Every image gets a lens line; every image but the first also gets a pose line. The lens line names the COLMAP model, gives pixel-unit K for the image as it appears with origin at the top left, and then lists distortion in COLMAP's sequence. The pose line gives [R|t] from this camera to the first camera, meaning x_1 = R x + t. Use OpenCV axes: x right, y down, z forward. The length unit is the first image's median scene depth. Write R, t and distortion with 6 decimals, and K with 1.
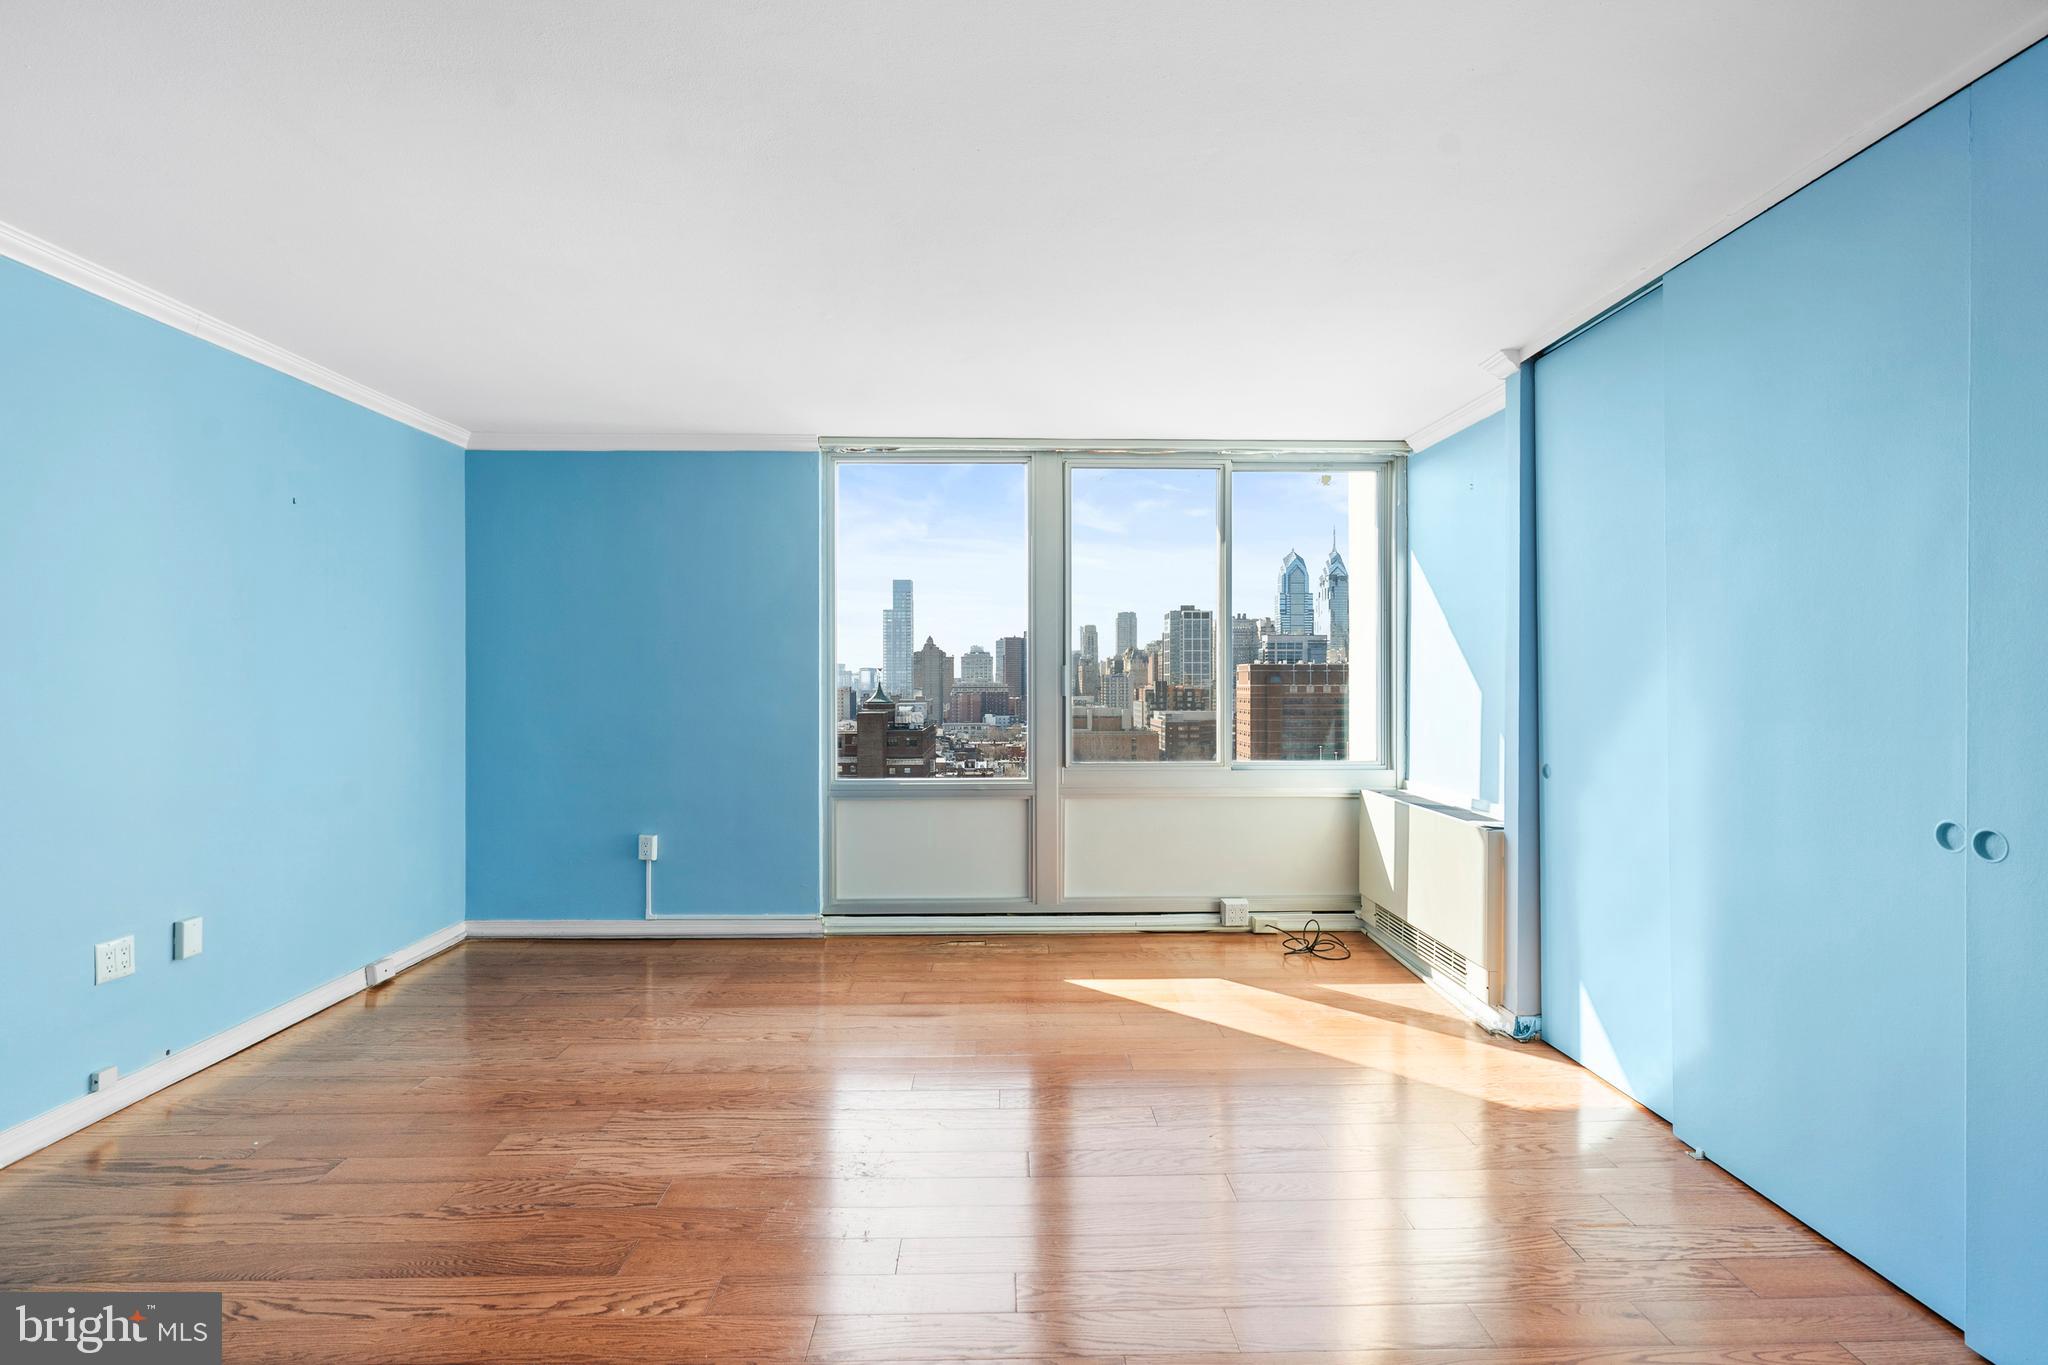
lens RADIAL K [[918.0, 0, 1001.9], [0, 918.0, 677.3], [0, 0, 1]] dist [-0.005961, 0.002038]
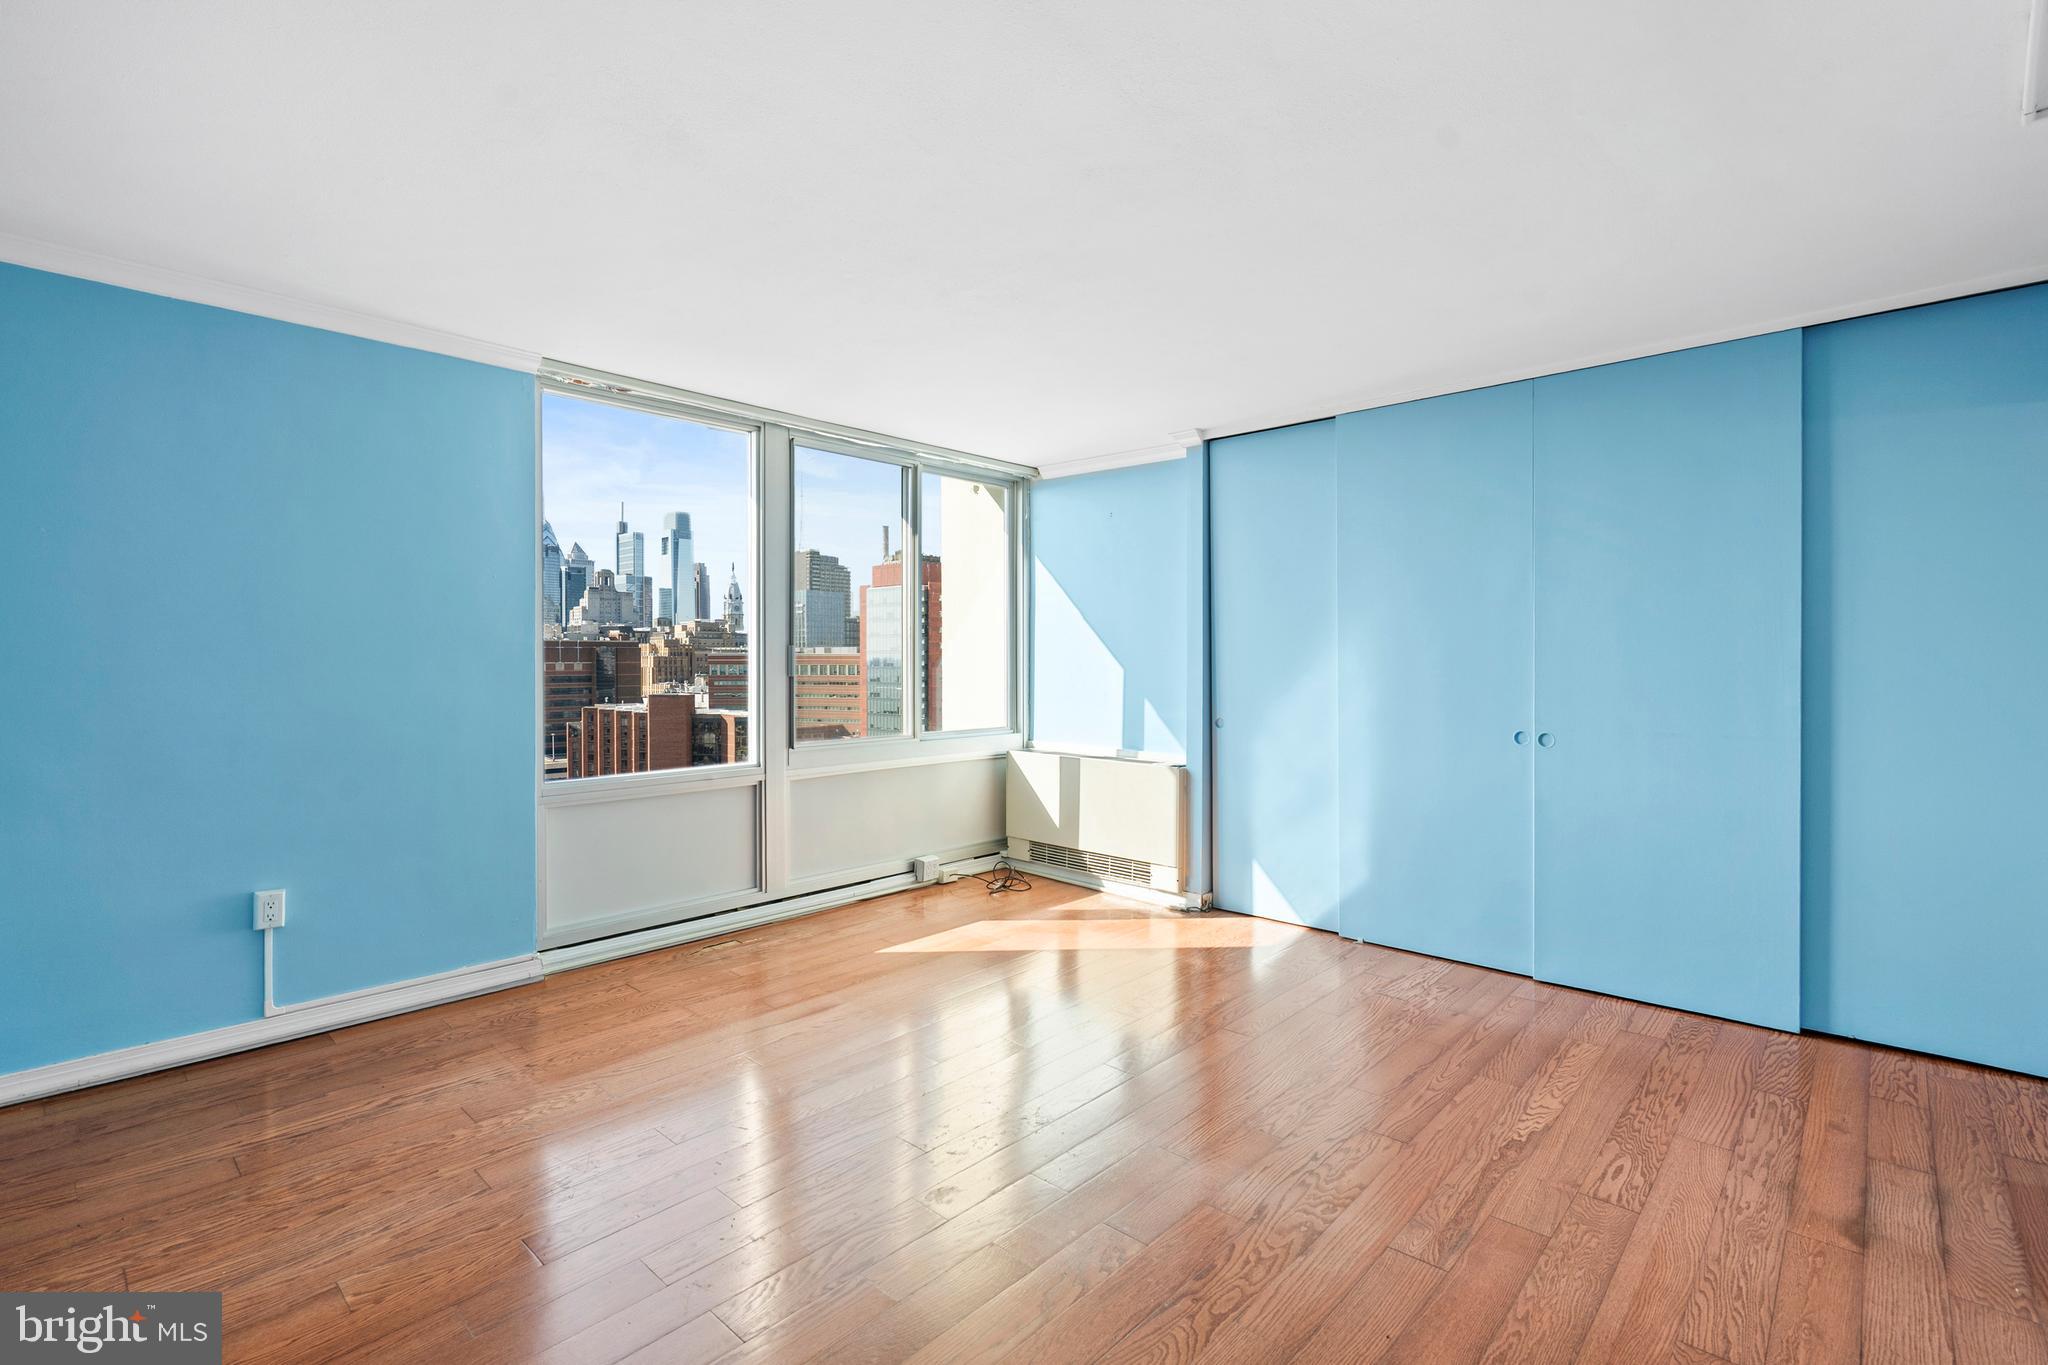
lens RADIAL K [[930.5, 0, 1020.4], [0, 930.5, 652.1], [0, 0, 1]] dist [-0.002370, 0.000564]
pose [[0.701284, 0.005645, 0.712860, -0.543373], [-0.004201, 0.999984, -0.003786, -0.002813], [-0.712870, -0.000339, 0.701296, 0.145677]]
